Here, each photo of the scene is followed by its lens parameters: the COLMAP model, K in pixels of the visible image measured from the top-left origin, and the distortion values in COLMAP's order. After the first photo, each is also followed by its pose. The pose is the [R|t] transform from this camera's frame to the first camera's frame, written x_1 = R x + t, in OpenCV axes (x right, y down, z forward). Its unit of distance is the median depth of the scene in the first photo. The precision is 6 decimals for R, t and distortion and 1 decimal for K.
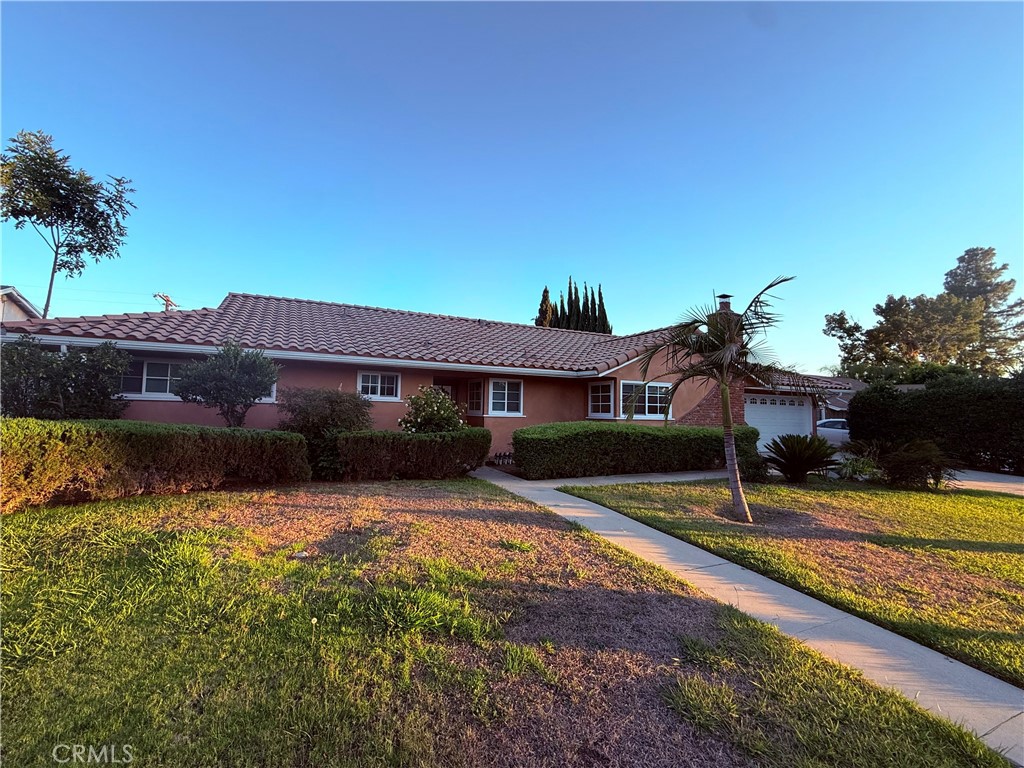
lens RADIAL K [[432.4, 0, 482.4], [0, 432.4, 382.7], [0, 0, 1]] dist [-0.001451, 0.000553]
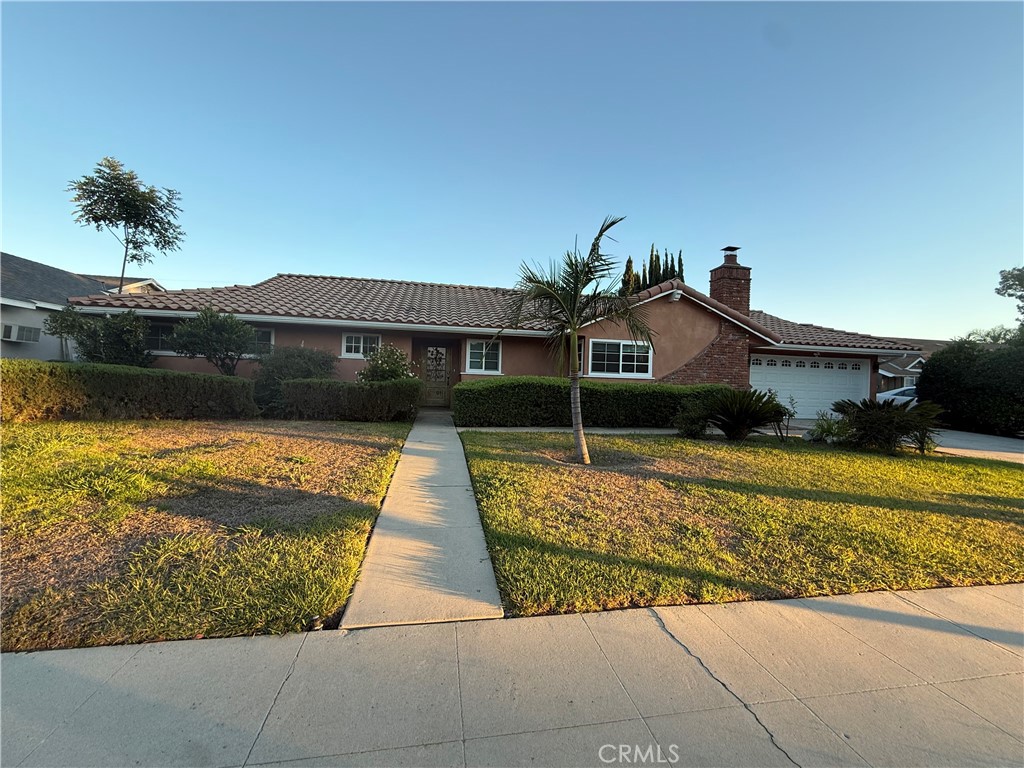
lens RADIAL K [[407.2, 0, 512.6], [0, 407.2, 384.0], [0, 0, 1]] dist [-0.003128, -0.000057]
pose [[0.971683, 0.008153, -0.236146, 0.365832], [0.006748, 0.998039, 0.062224, 0.039352], [0.236190, -0.062055, 0.969723, 0.021941]]
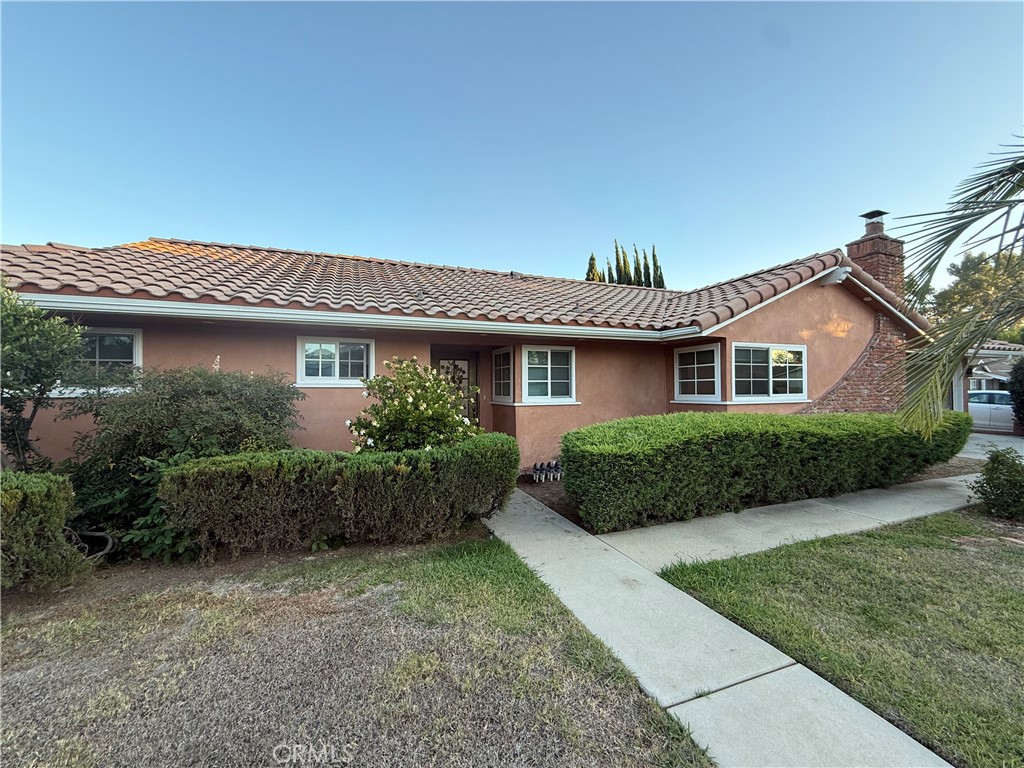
lens RADIAL K [[407.2, 0, 508.7], [0, 407.2, 383.1], [0, 0, 1]] dist [-0.003128, -0.000057]
pose [[0.998238, -0.027882, -0.052371, 0.025843], [0.030483, 0.998306, 0.049549, 0.014476], [0.050901, -0.051058, 0.997398, 0.389166]]
